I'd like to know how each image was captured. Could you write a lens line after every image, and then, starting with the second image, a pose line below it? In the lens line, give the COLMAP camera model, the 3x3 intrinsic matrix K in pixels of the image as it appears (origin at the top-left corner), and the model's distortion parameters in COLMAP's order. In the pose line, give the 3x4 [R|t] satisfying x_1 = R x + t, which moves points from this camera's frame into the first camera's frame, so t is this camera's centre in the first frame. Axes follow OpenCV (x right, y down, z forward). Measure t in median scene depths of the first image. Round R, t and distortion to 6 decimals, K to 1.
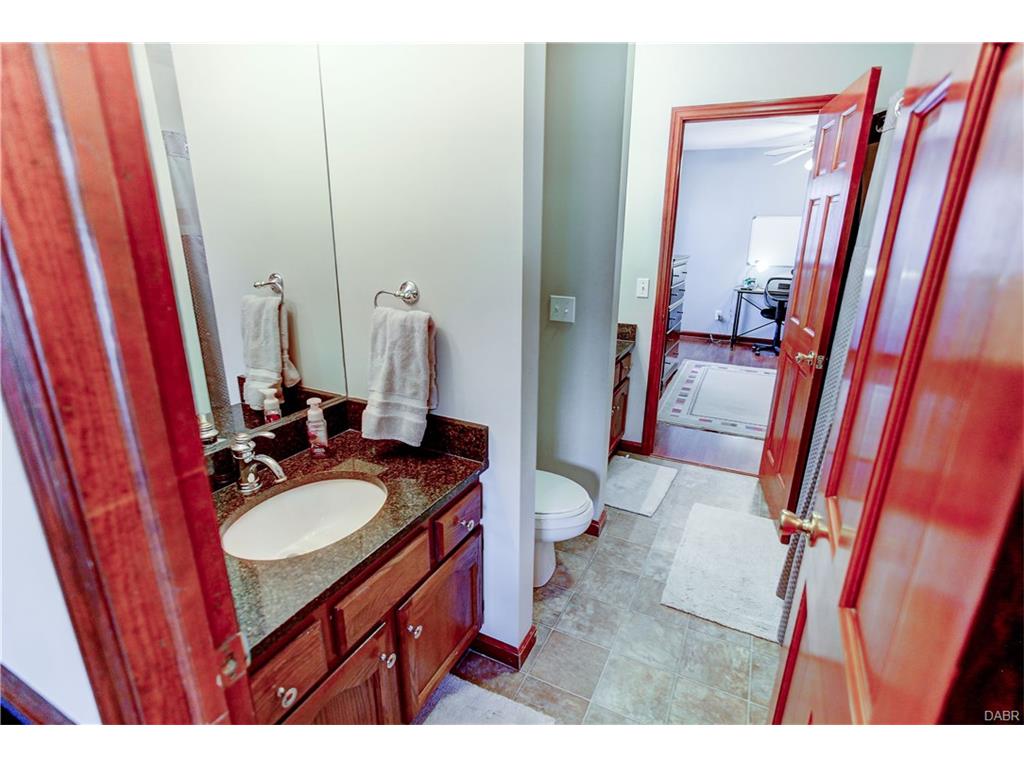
lens RADIAL K [[500.4, 0, 516.2], [0, 500.4, 376.8], [0, 0, 1]] dist [-0.000623, 0.000410]
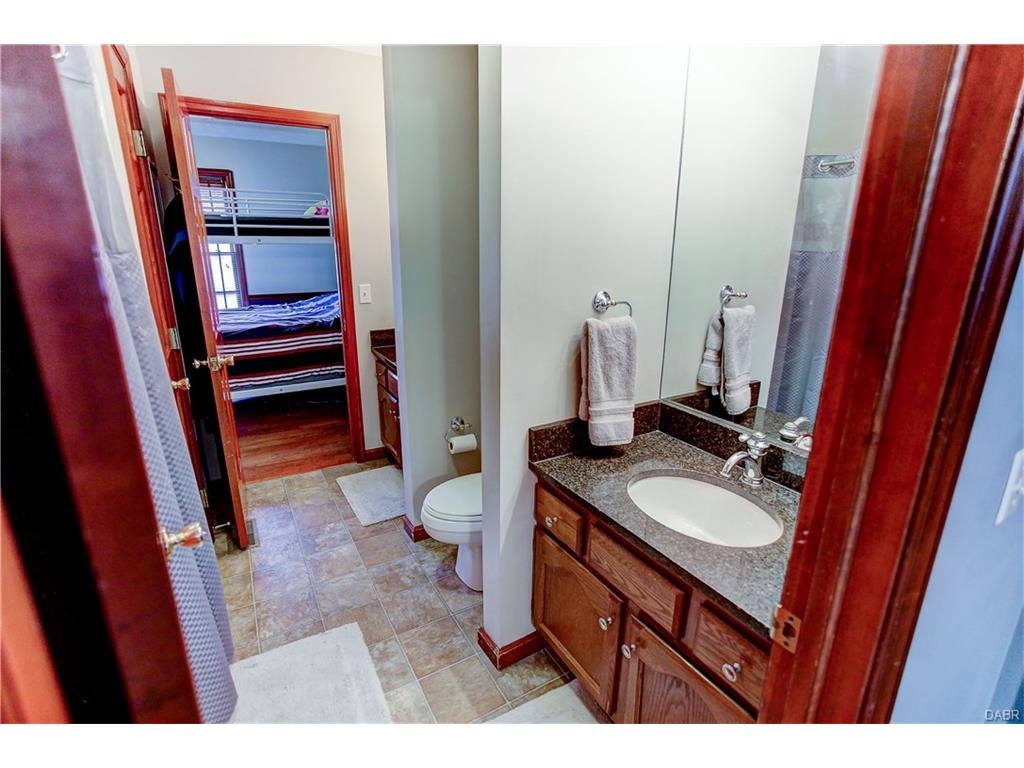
lens RADIAL K [[500.4, 0, 516.2], [0, 500.4, 376.8], [0, 0, 1]] dist [-0.000623, 0.000410]
pose [[-0.541615, 0.218688, -0.811683, 0.761710], [-0.267071, 0.870778, 0.412819, -0.418496], [0.797074, 0.440366, -0.413221, 1.360523]]
